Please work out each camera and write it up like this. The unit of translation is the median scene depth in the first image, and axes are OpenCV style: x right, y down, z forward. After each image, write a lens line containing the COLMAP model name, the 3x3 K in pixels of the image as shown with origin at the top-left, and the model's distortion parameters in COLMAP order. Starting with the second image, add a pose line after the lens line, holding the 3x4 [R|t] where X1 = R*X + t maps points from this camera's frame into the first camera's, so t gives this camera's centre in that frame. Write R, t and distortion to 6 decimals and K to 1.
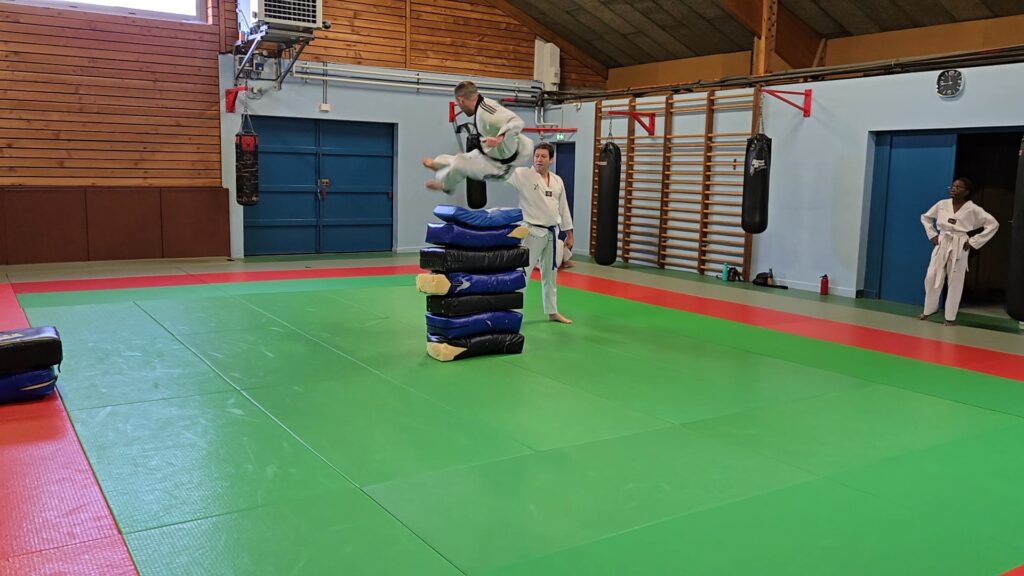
lens RADIAL K [[853.8, 0, 512.2], [0, 853.8, 288.5], [0, 0, 1]] dist [0.002127, -0.002133]
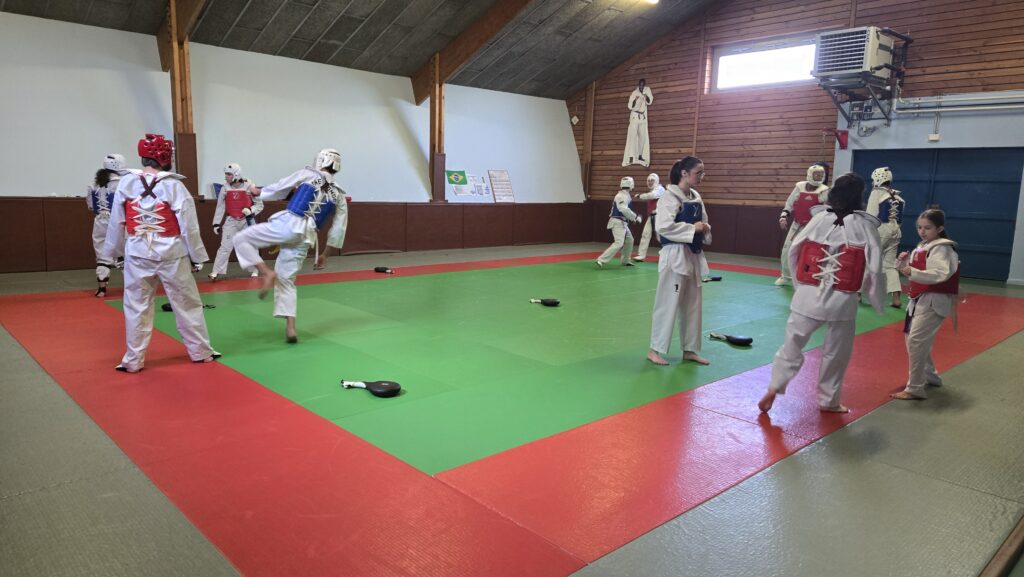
lens RADIAL K [[684.5, 0, 512.4], [0, 684.5, 290.7], [0, 0, 1]] dist [-0.002148, -0.000733]
pose [[0.181081, 0.132712, -0.974473, 0.539536], [-0.149616, 0.983038, 0.106076, -0.033739], [0.972021, 0.126588, 0.197865, 0.331865]]
